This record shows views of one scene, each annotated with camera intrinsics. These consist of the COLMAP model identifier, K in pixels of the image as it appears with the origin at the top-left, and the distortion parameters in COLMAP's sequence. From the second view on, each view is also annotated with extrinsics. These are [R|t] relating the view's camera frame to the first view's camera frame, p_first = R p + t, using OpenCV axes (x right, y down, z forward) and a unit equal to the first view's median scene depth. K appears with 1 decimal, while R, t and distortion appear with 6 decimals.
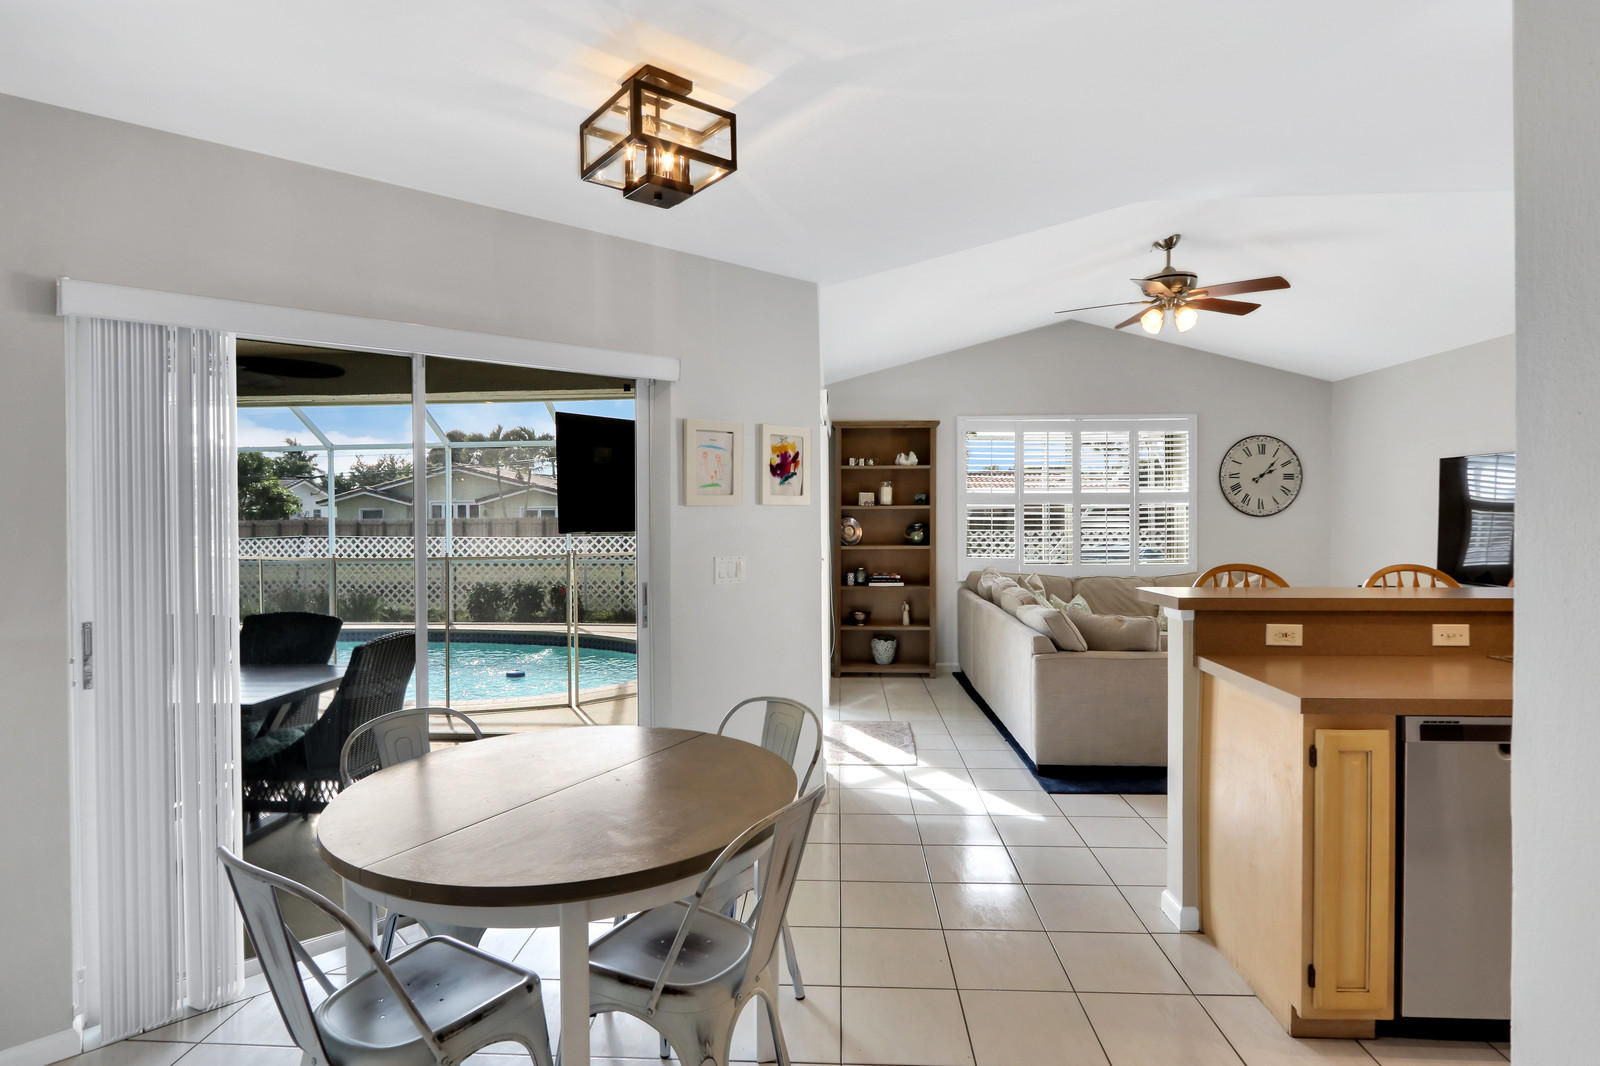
lens RADIAL K [[837.9, 0, 800.0], [0, 837.9, 533.0], [0, 0, 1]] dist [-0.005136, -0.000498]
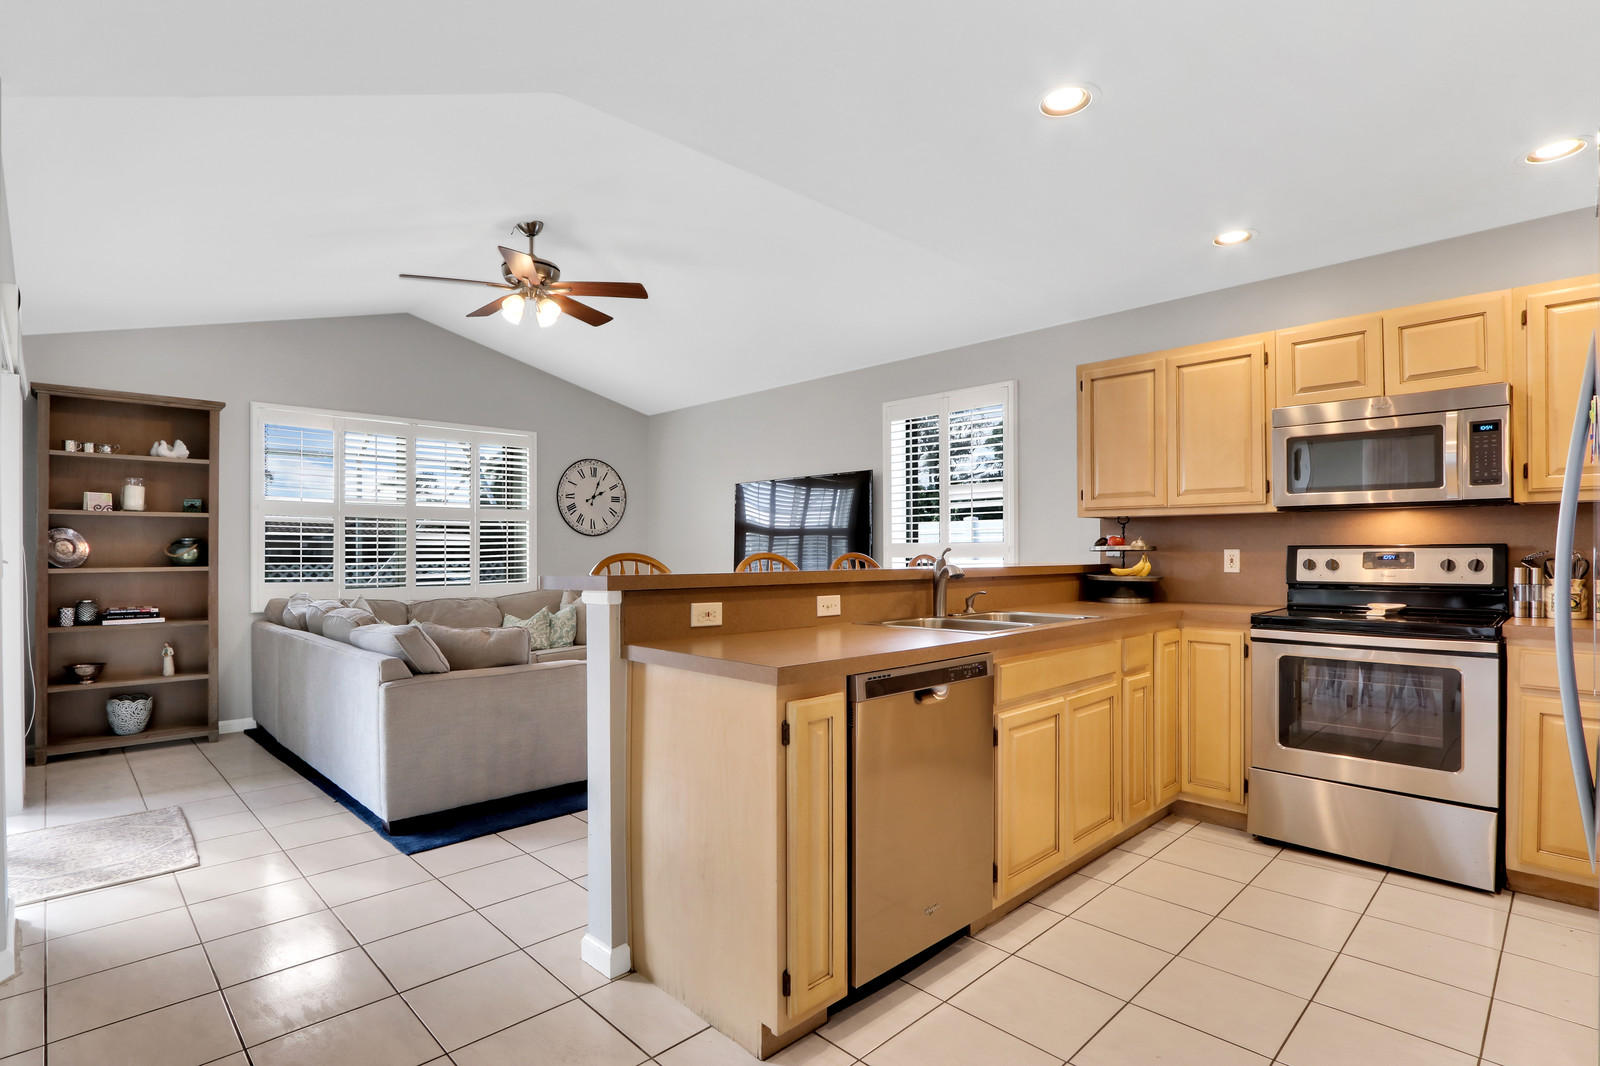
lens RADIAL K [[785.7, 0, 810.1], [0, 785.7, 549.0], [0, 0, 1]] dist [-0.013601, 0.000567]
pose [[0.677873, 0.005528, 0.735159, 0.005800], [0.020031, 0.999462, -0.025986, 0.028978], [-0.734906, 0.032341, 0.677397, 0.125962]]
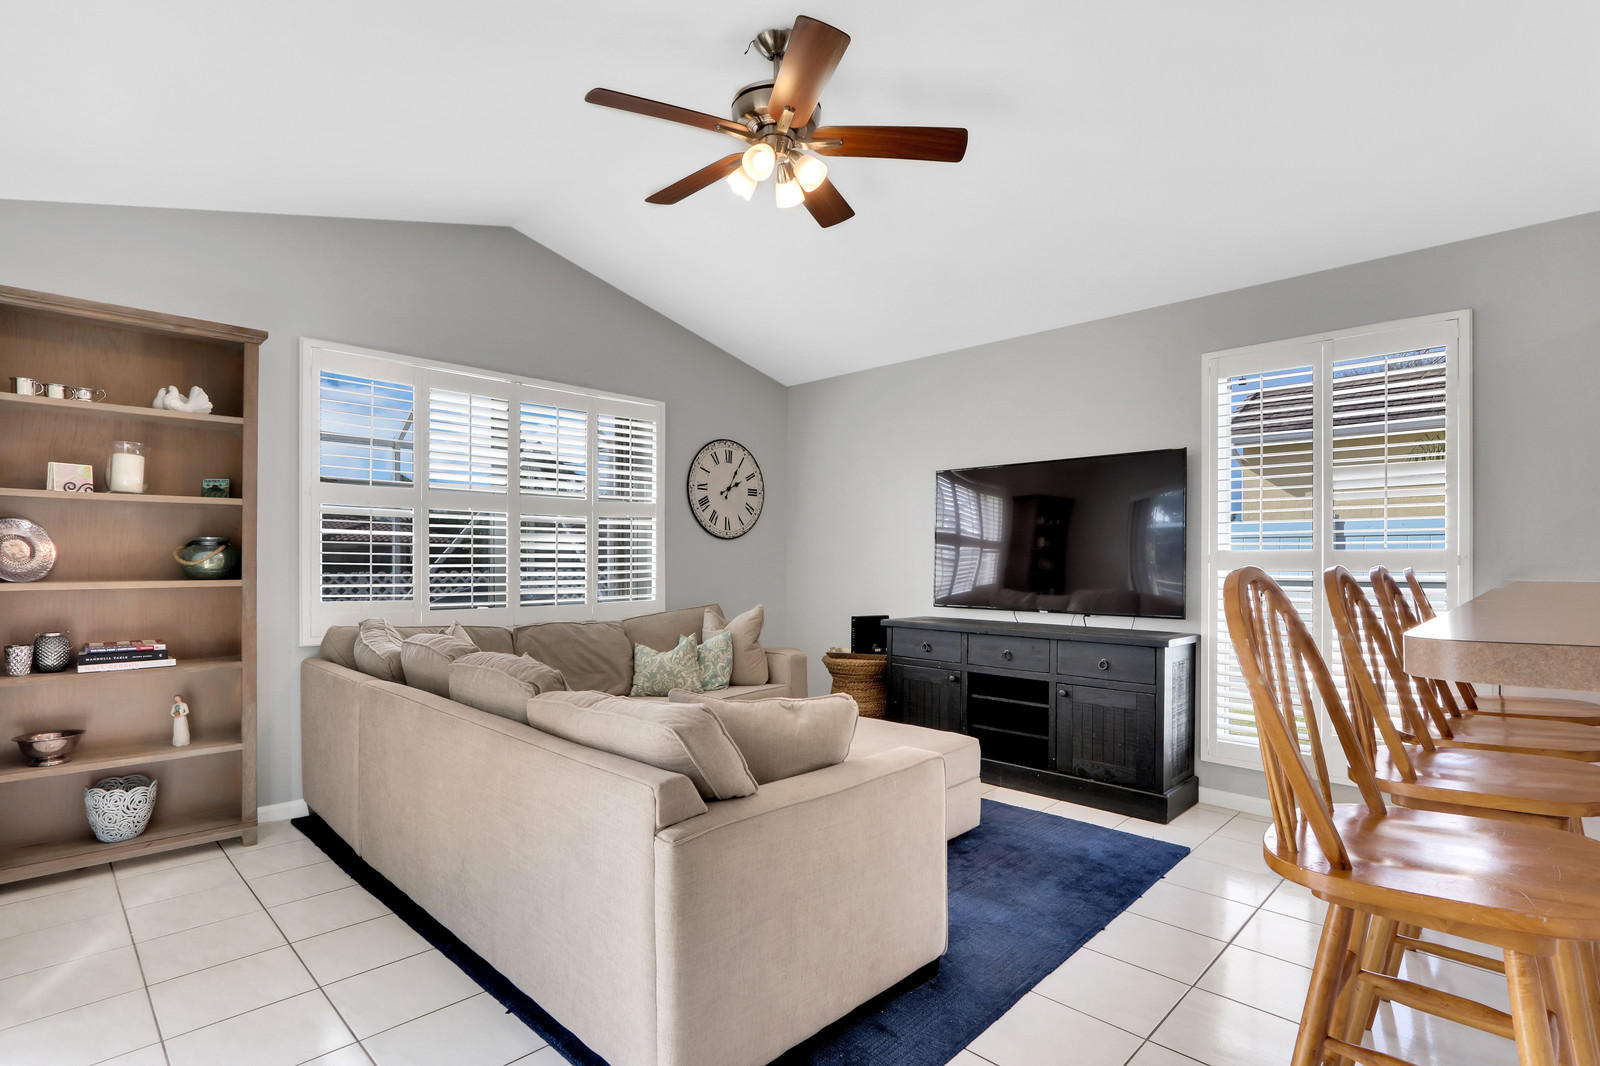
lens RADIAL K [[769.1, 0, 802.0], [0, 769.1, 562.3], [0, 0, 1]] dist [-0.009592, -0.000356]
pose [[0.664356, 0.003889, 0.747406, 0.036223], [0.015146, 0.999711, -0.018665, 0.018716], [-0.747263, 0.023721, 0.664105, 0.452278]]
